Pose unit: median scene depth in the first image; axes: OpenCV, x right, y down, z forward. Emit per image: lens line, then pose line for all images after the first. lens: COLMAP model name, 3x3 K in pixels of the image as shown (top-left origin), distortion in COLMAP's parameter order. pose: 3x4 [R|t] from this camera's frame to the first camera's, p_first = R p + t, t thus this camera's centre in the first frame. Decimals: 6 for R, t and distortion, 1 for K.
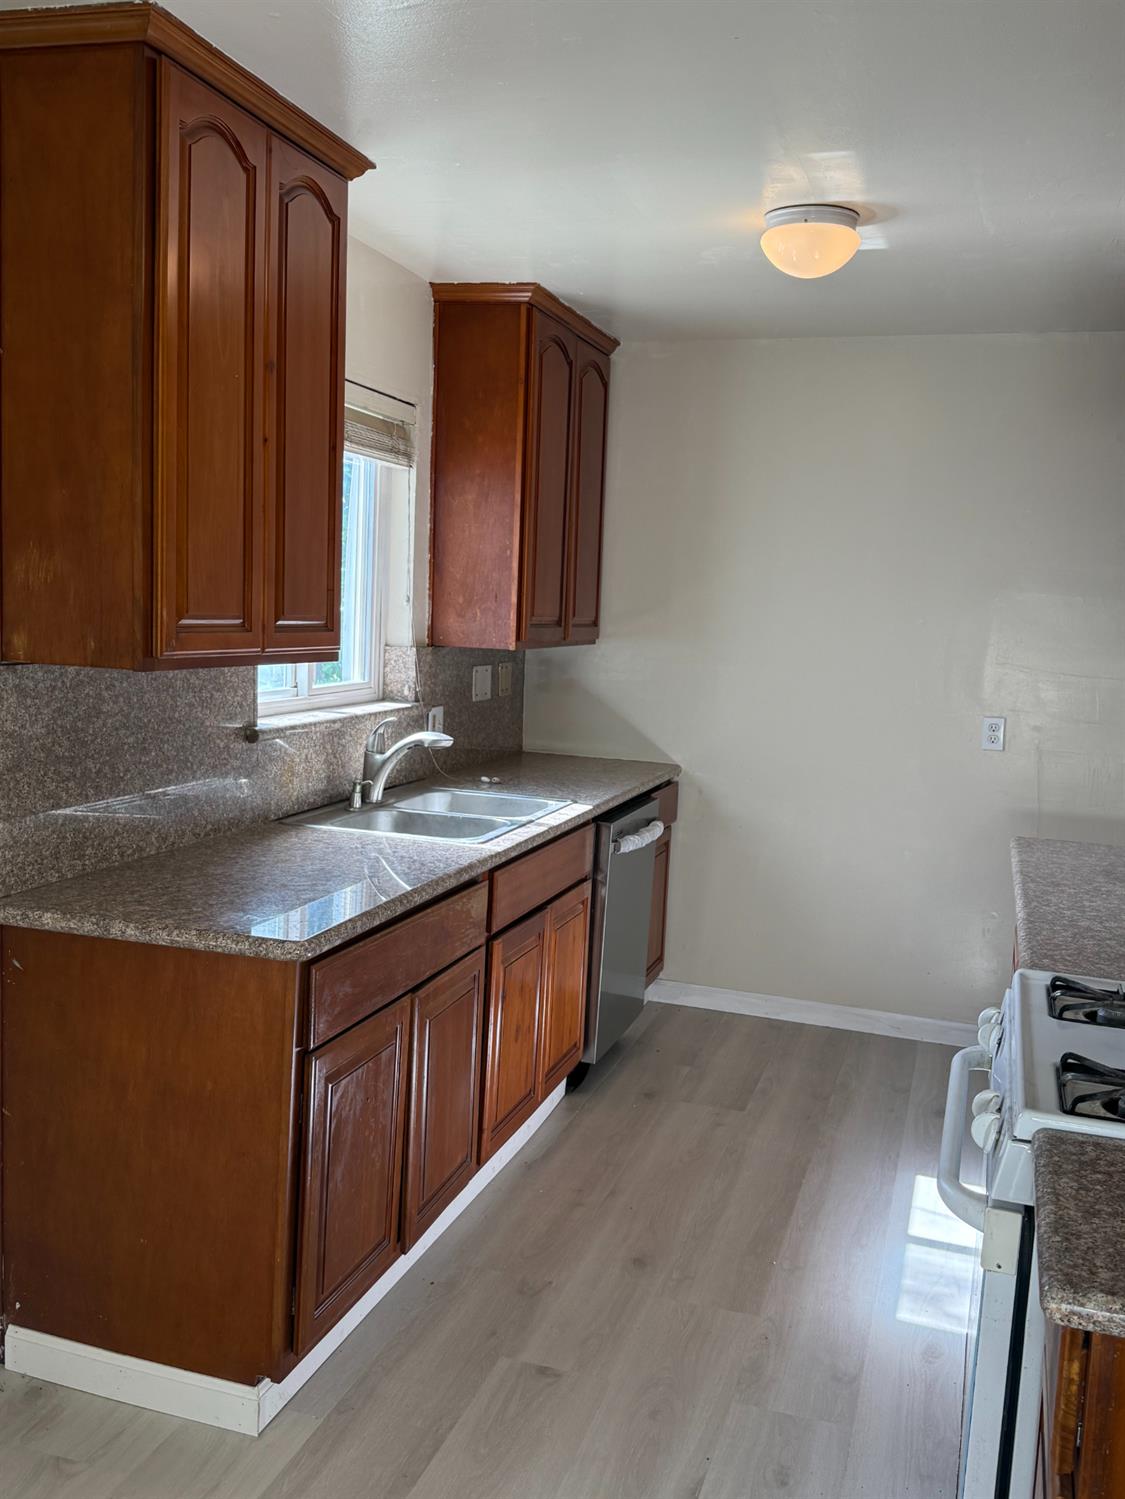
lens RADIAL K [[1390.9, 0, 561.7], [0, 1390.9, 755.8], [0, 0, 1]] dist [0.127511, -0.204595]
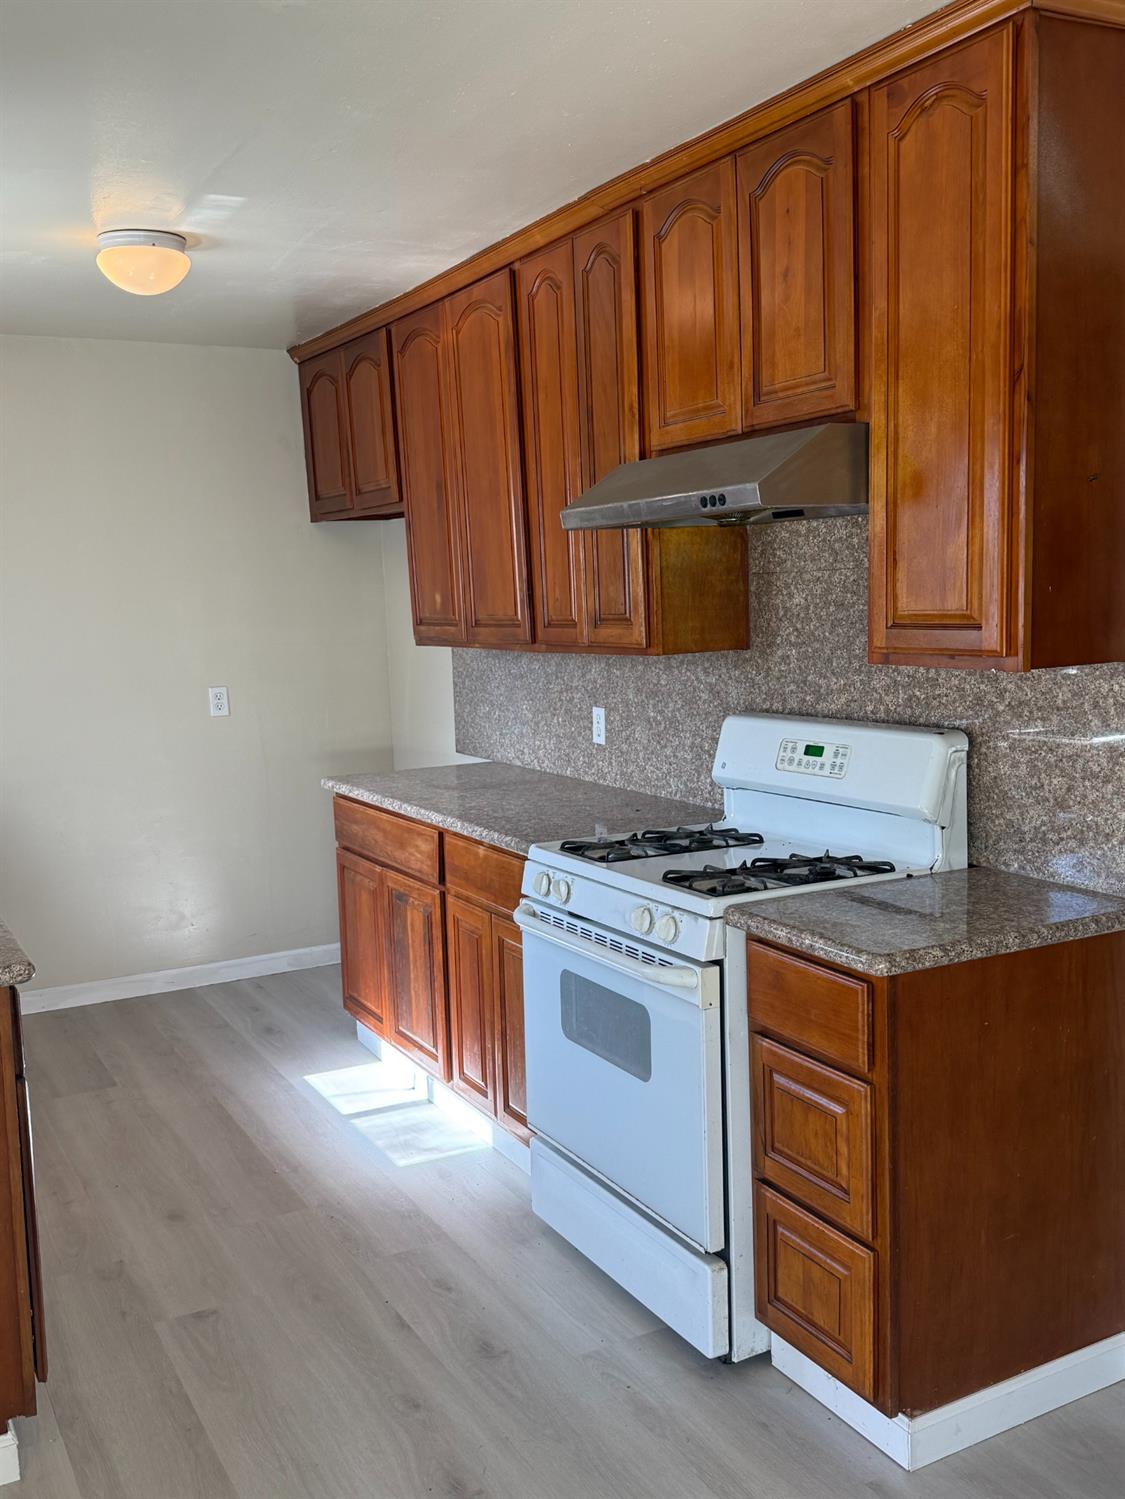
lens RADIAL K [[1397.4, 0, 562.5], [0, 1397.4, 749.5], [0, 0, 1]] dist [0.143417, -0.236555]
pose [[0.693886, -0.148426, 0.704622, -0.445124], [0.143669, 0.987388, 0.066510, -0.018529], [-0.705607, 0.055082, 0.706459, 0.015538]]
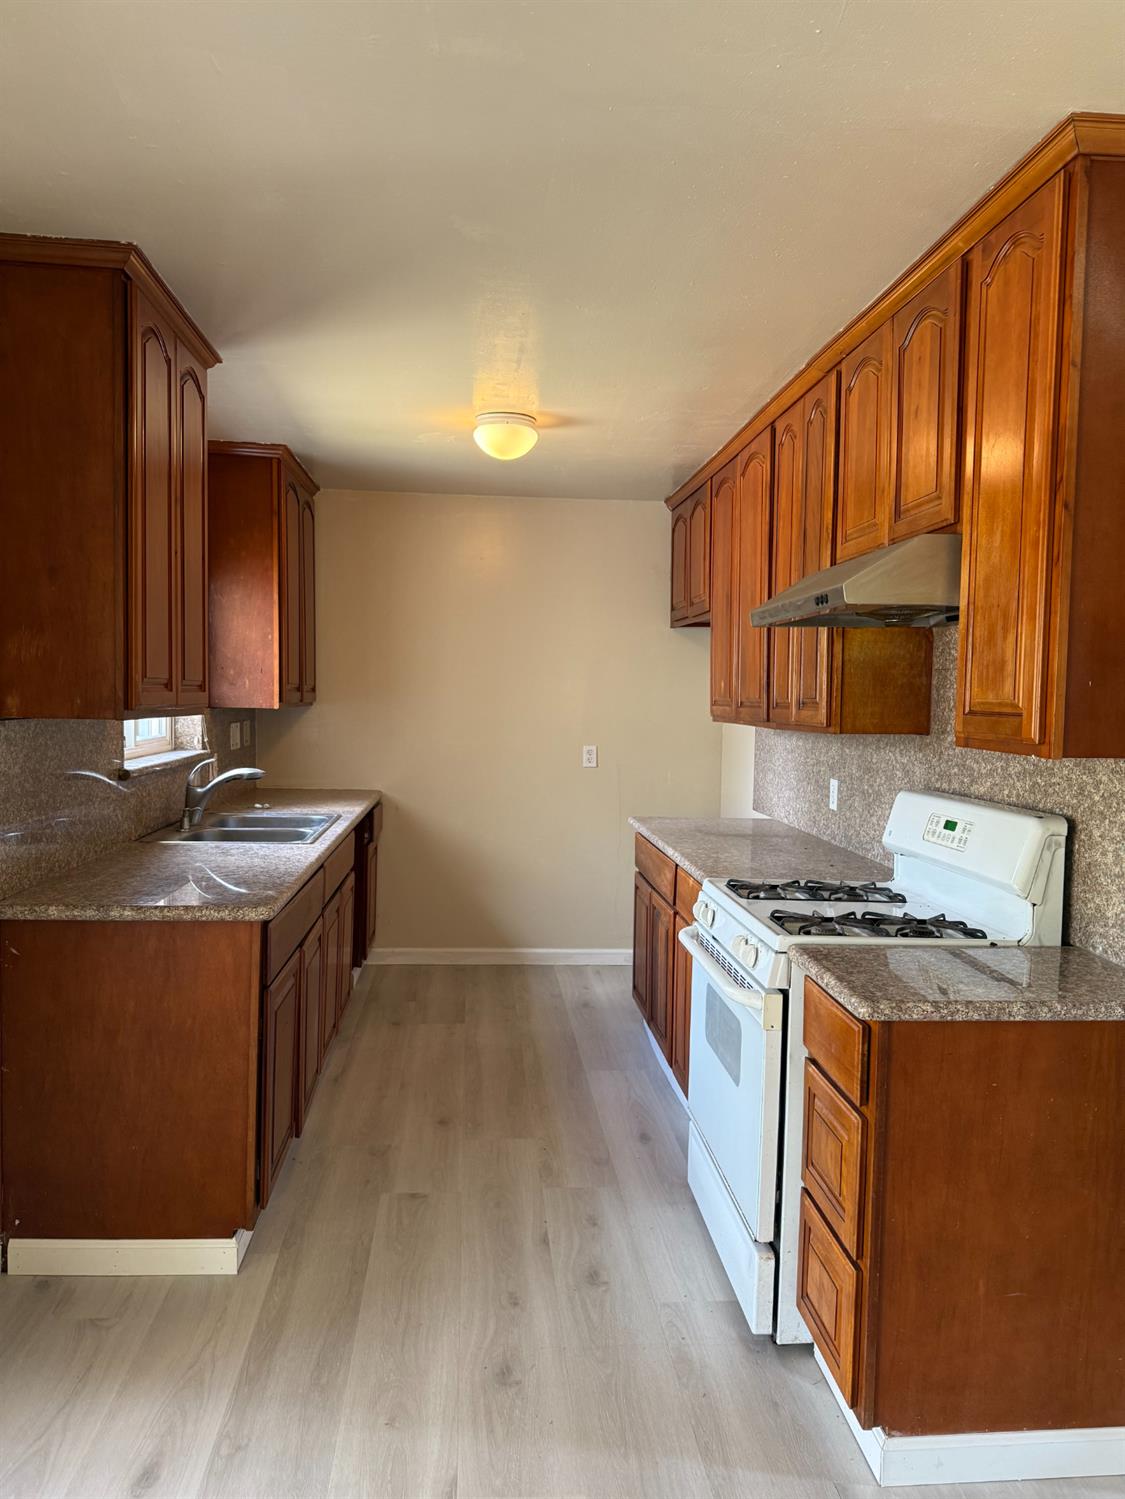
lens RADIAL K [[1070.6, 0, 562.5], [0, 1070.6, 749.5], [0, 0, 1]] dist [0.071908, -0.086435]
pose [[0.925781, -0.045706, 0.375286, -0.228383], [0.063476, 0.997365, -0.035118, 0.024047], [-0.372693, 0.056334, 0.926243, -0.092077]]
